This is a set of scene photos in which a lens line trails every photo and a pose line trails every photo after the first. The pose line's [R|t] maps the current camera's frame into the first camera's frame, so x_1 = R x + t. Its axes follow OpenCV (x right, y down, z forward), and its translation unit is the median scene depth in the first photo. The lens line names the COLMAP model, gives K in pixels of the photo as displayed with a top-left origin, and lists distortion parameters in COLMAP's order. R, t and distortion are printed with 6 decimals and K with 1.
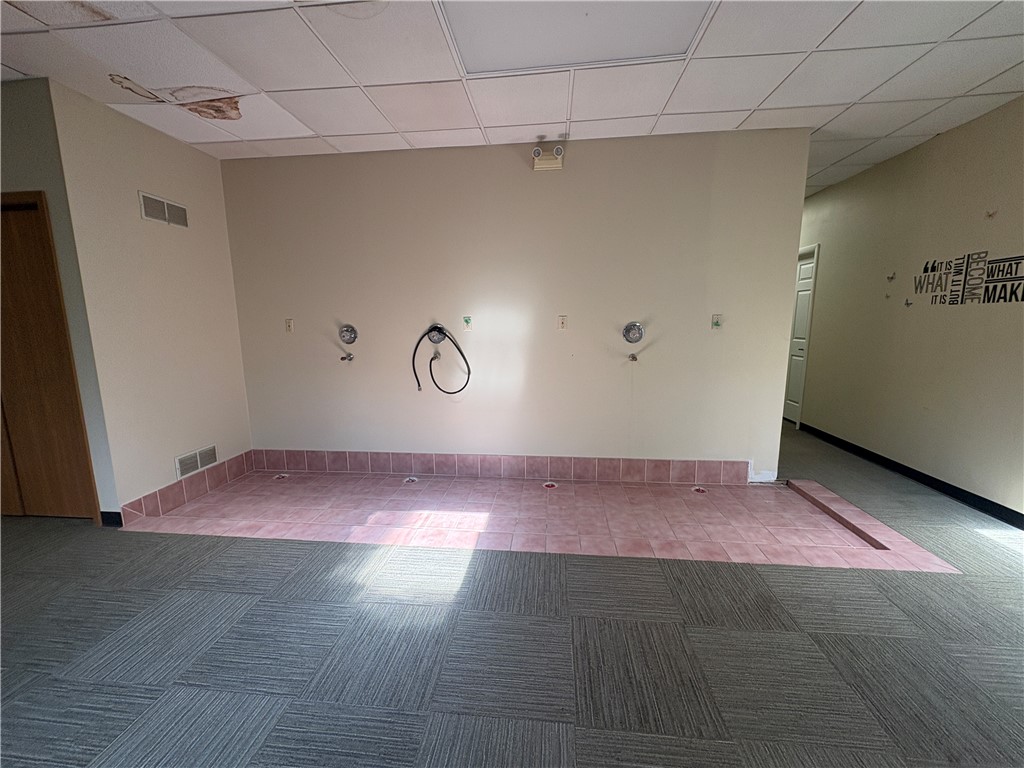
lens RADIAL K [[406.2, 0, 509.6], [0, 406.2, 383.3], [0, 0, 1]] dist [-0.001279, -0.000192]
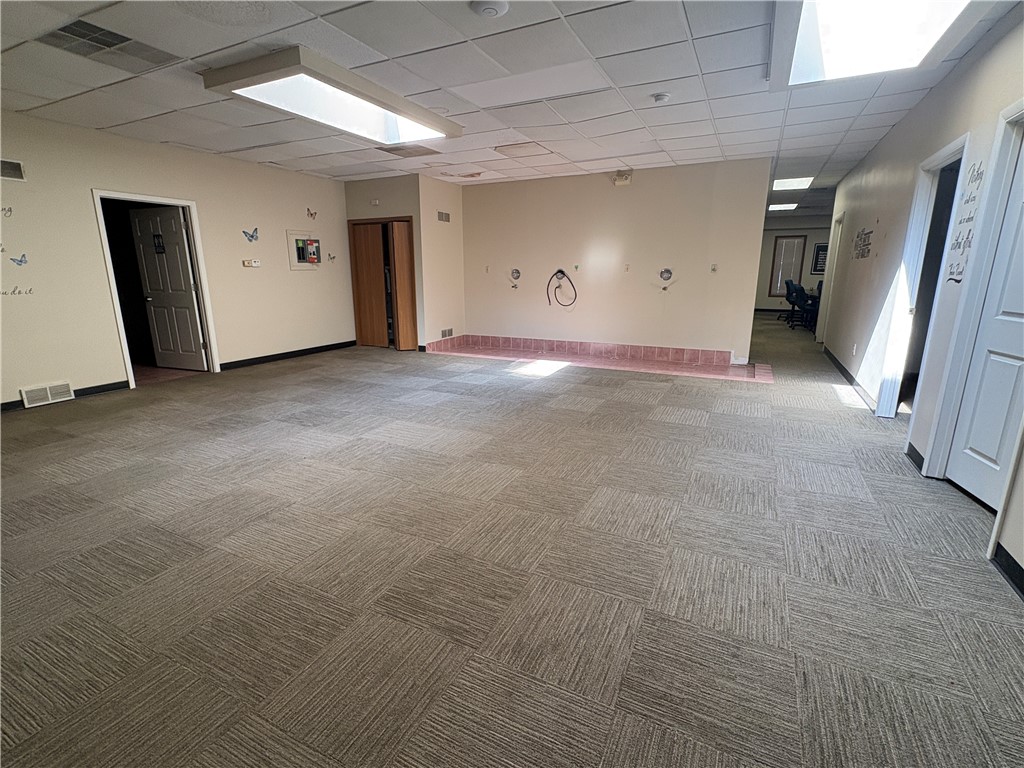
lens RADIAL K [[477.9, 0, 512.0], [0, 477.9, 384.0], [0, 0, 1]] dist [0.000436, -0.000286]
pose [[0.937967, 0.087031, -0.335624, 0.405829], [-0.059662, 0.994059, 0.091033, 0.198969], [0.341553, -0.065362, 0.937587, -1.209588]]
